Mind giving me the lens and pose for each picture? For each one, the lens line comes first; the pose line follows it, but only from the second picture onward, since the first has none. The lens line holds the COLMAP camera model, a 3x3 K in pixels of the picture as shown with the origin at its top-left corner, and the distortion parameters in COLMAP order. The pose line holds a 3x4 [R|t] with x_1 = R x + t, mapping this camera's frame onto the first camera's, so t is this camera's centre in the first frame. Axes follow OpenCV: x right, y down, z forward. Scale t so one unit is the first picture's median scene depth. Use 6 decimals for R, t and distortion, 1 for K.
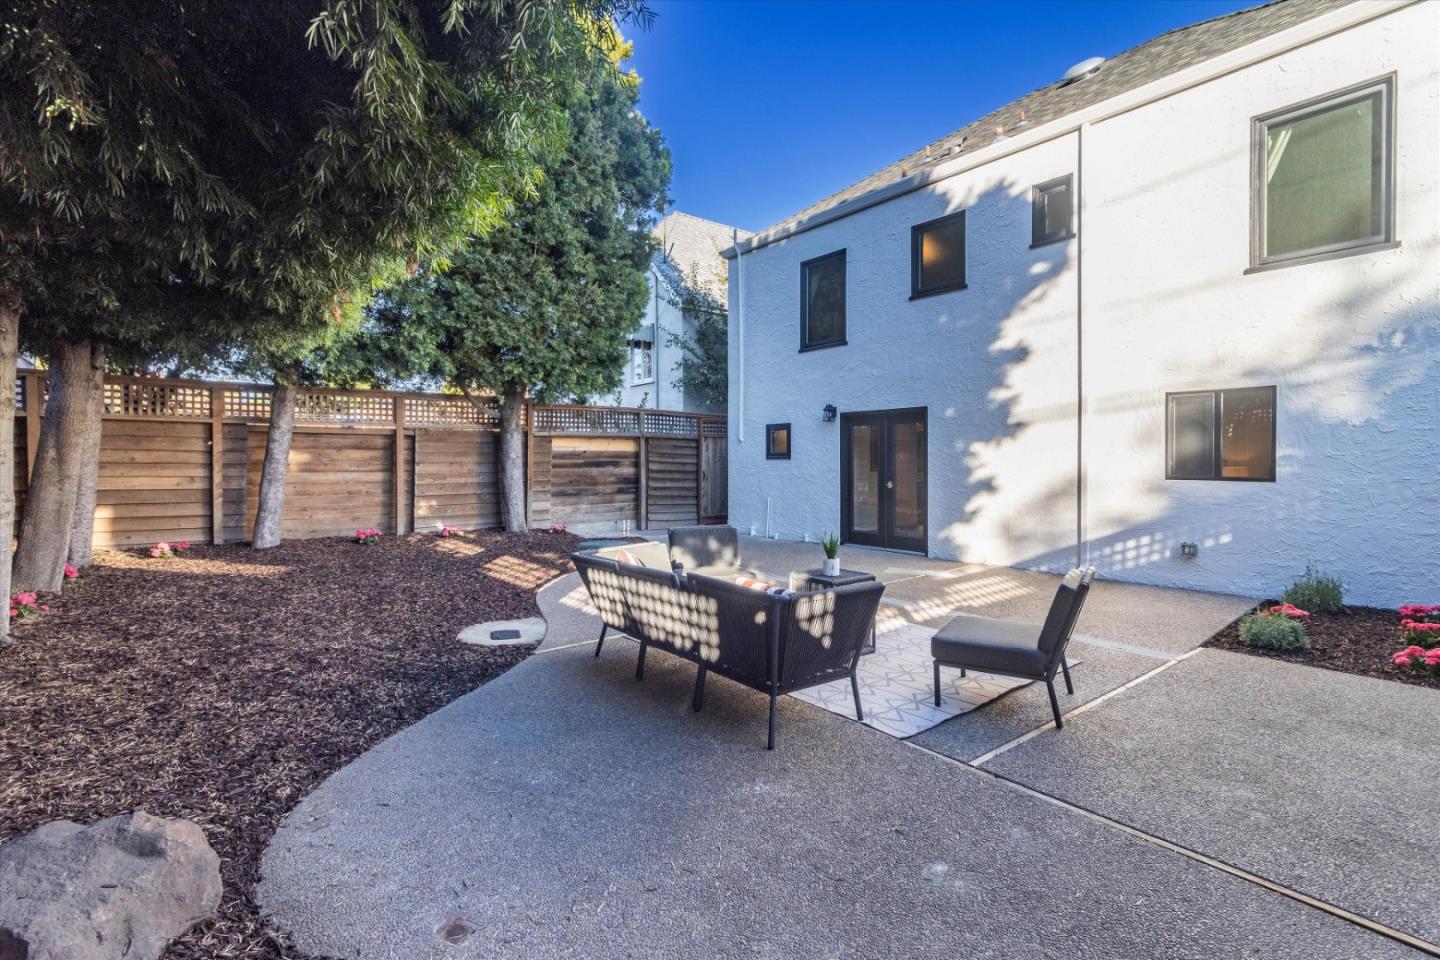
lens RADIAL K [[666.0, 0, 724.0], [0, 666.0, 460.7], [0, 0, 1]] dist [0.001021, 0.000288]
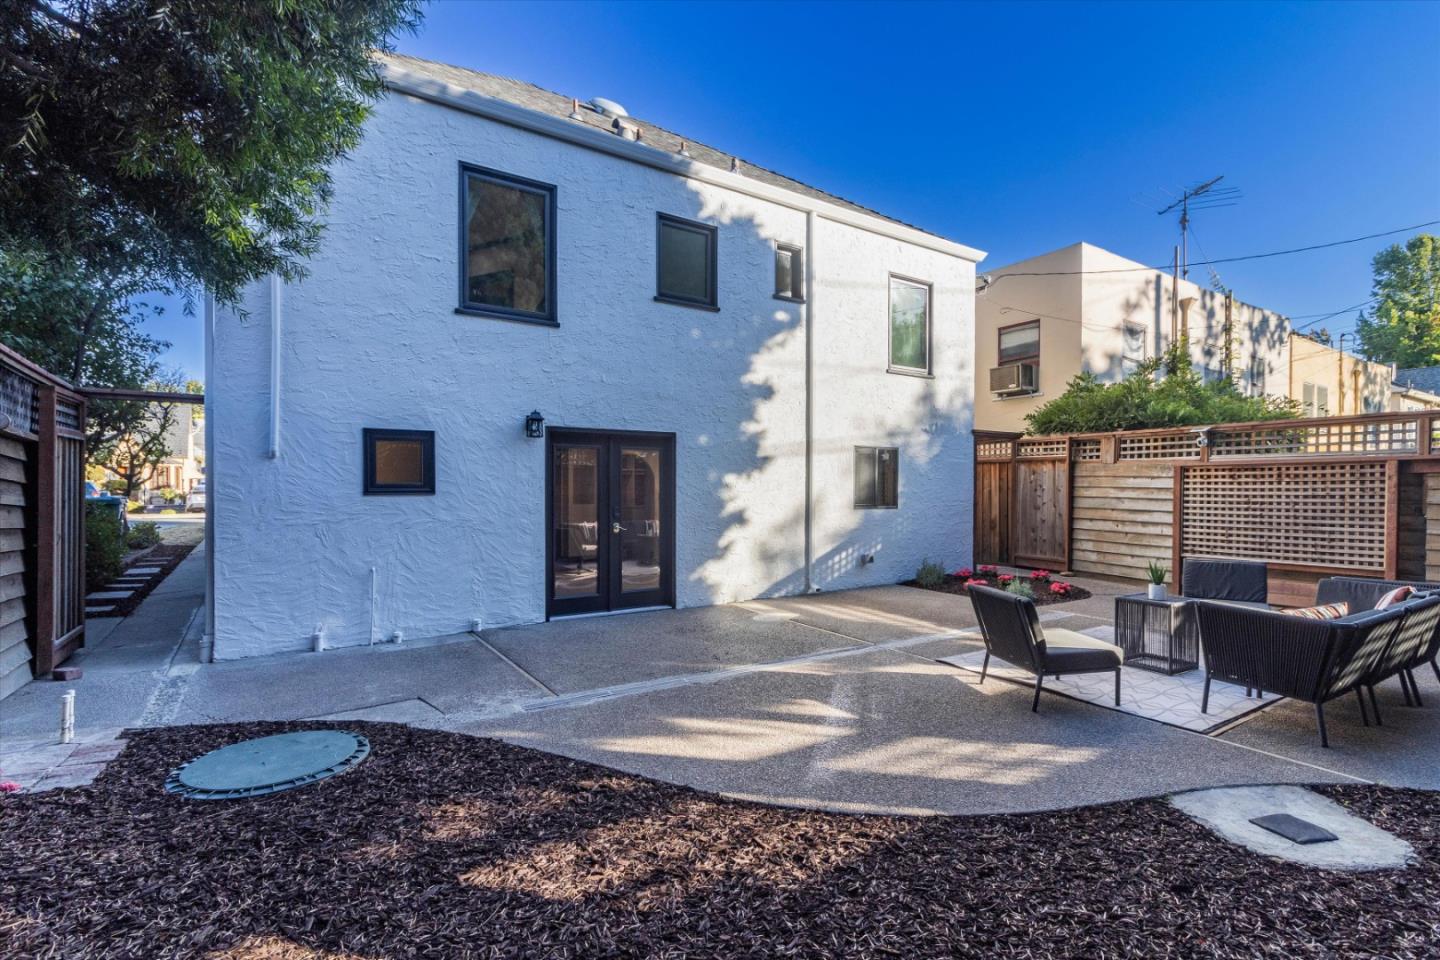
lens RADIAL K [[695.0, 0, 715.6], [0, 695.0, 483.3], [0, 0, 1]] dist [0.000490, 0.000706]
pose [[0.087316, 0.004985, 0.996168, -0.626182], [0.001198, 0.999986, -0.005109, -0.009746], [-0.996180, 0.001639, 0.087309, 0.945876]]
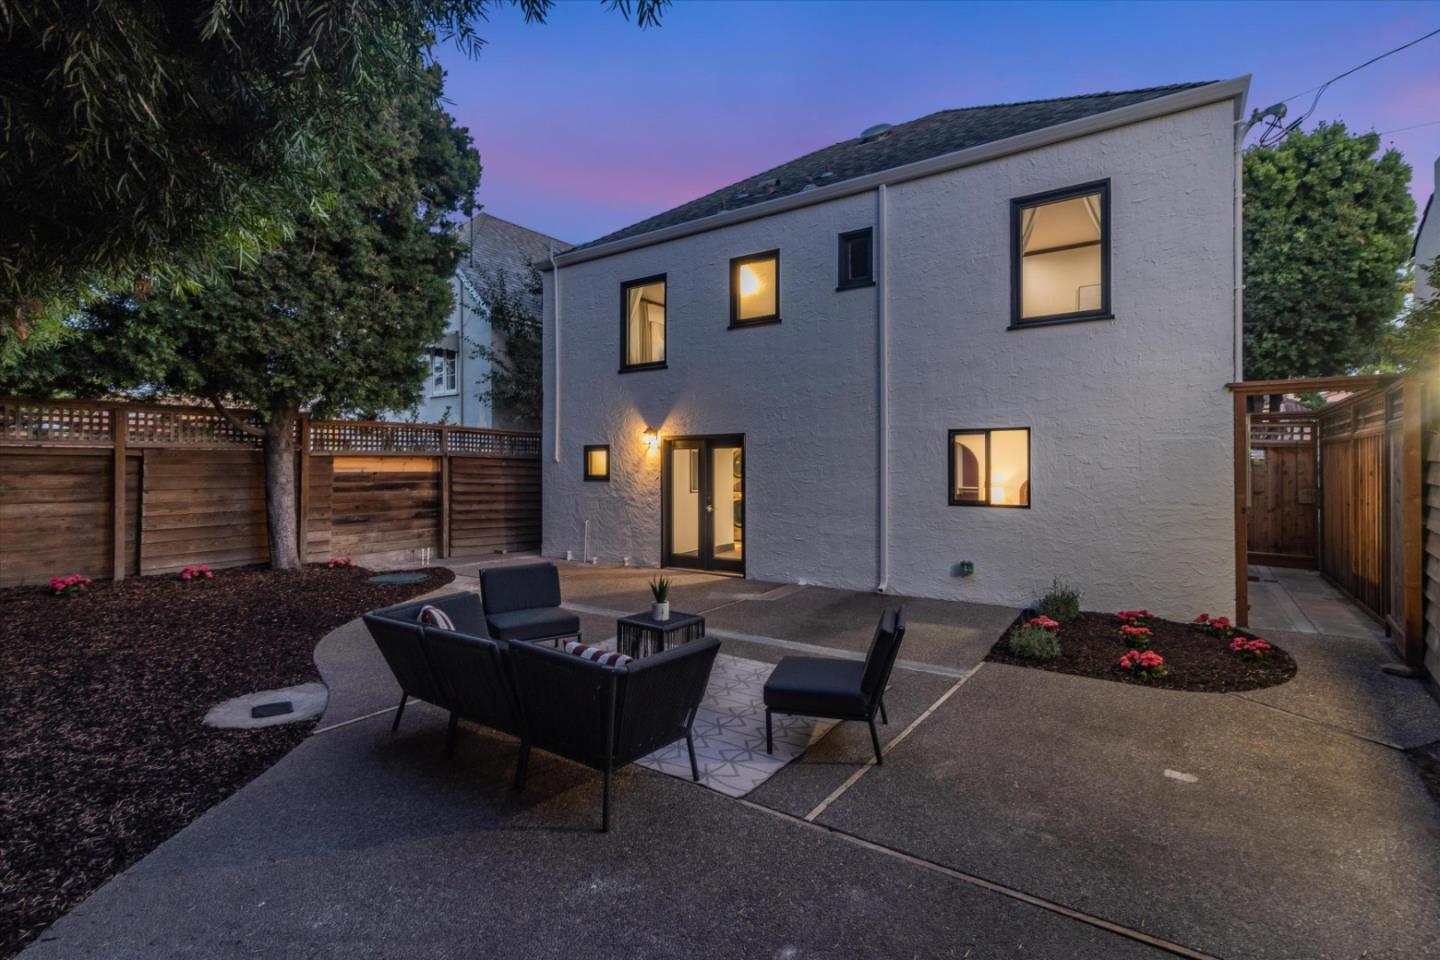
lens RADIAL K [[663.1, 0, 735.3], [0, 663.1, 459.8], [0, 0, 1]] dist [0.000482, -0.000388]
pose [[0.956691, 0.002289, 0.291097, -0.009328], [0.001963, 0.999896, -0.014314, -0.025029], [-0.291100, 0.014266, 0.956586, 0.018179]]
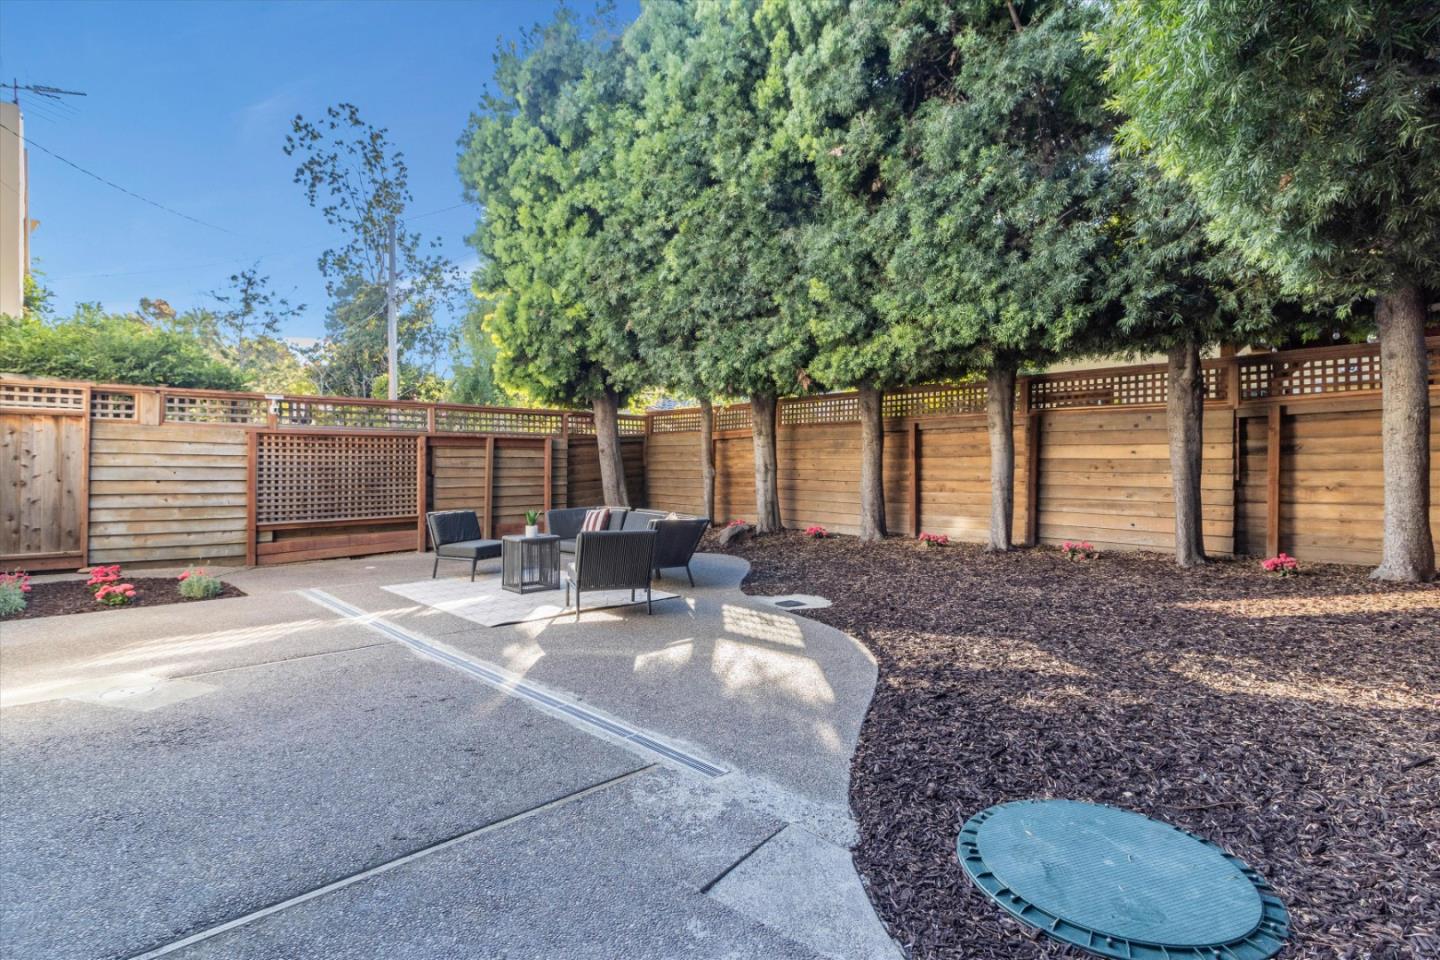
lens RADIAL K [[698.9, 0, 756.2], [0, 698.9, 460.4], [0, 0, 1]] dist [0.002808, 0.000398]
pose [[-0.992572, 0.004421, -0.121582, -0.084186], [0.004897, 0.999981, -0.003610, 0.009300], [0.121564, -0.004178, -0.992575, 1.474847]]
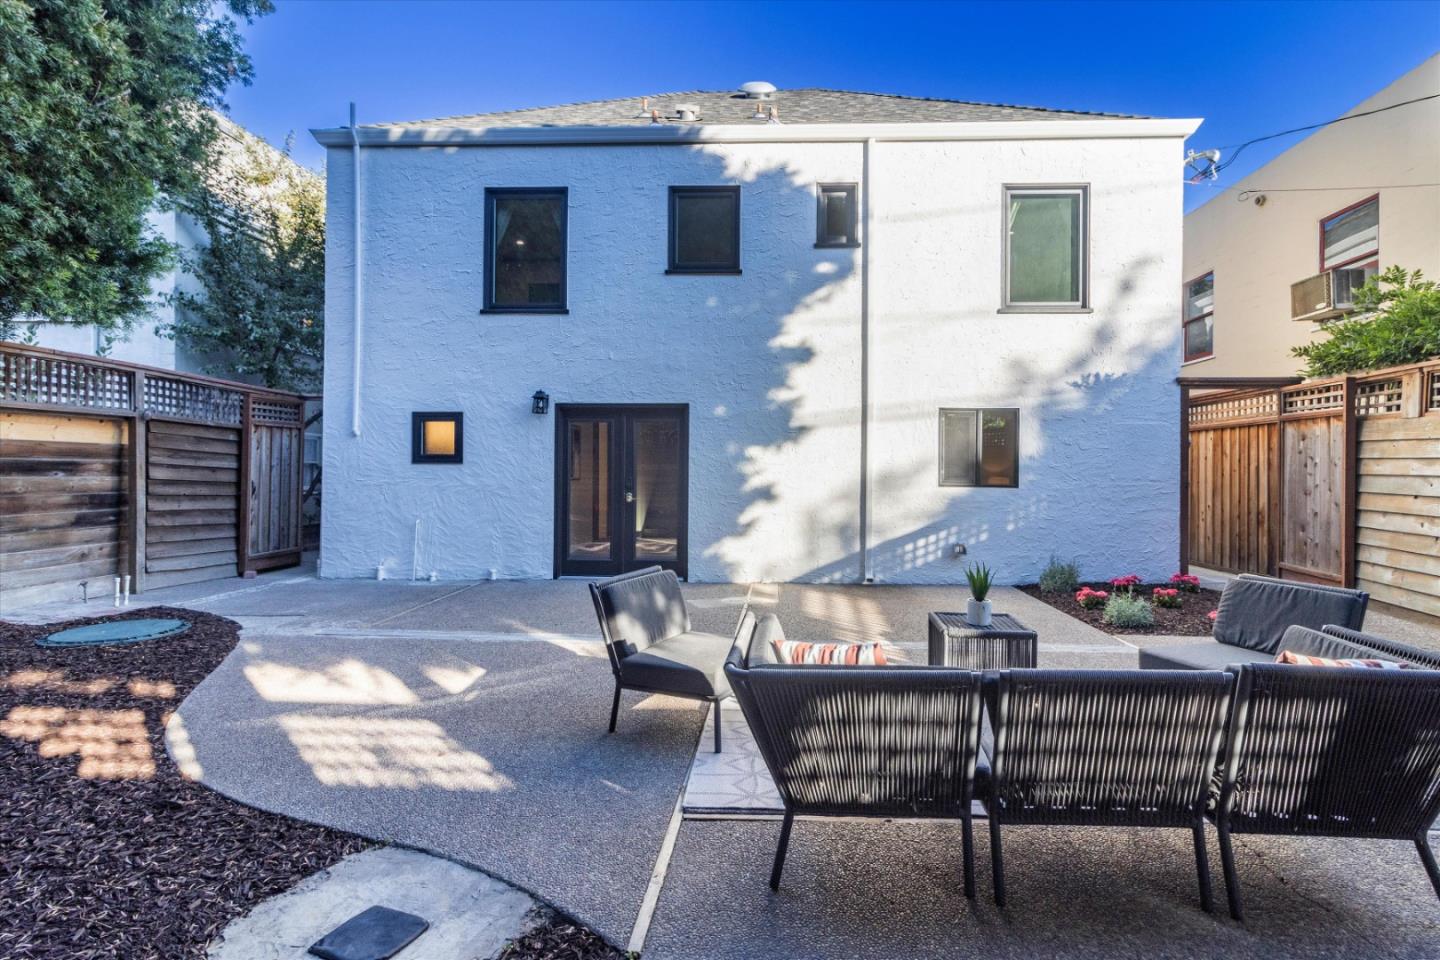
lens RADIAL K [[675.6, 0, 744.8], [0, 675.6, 467.8], [0, 0, 1]] dist [0.006043, -0.000052]
pose [[0.658459, 0.011987, 0.752521, -0.318445], [-0.004559, 0.999918, -0.011938, 0.013146], [-0.752603, 0.004430, 0.658460, 0.414069]]
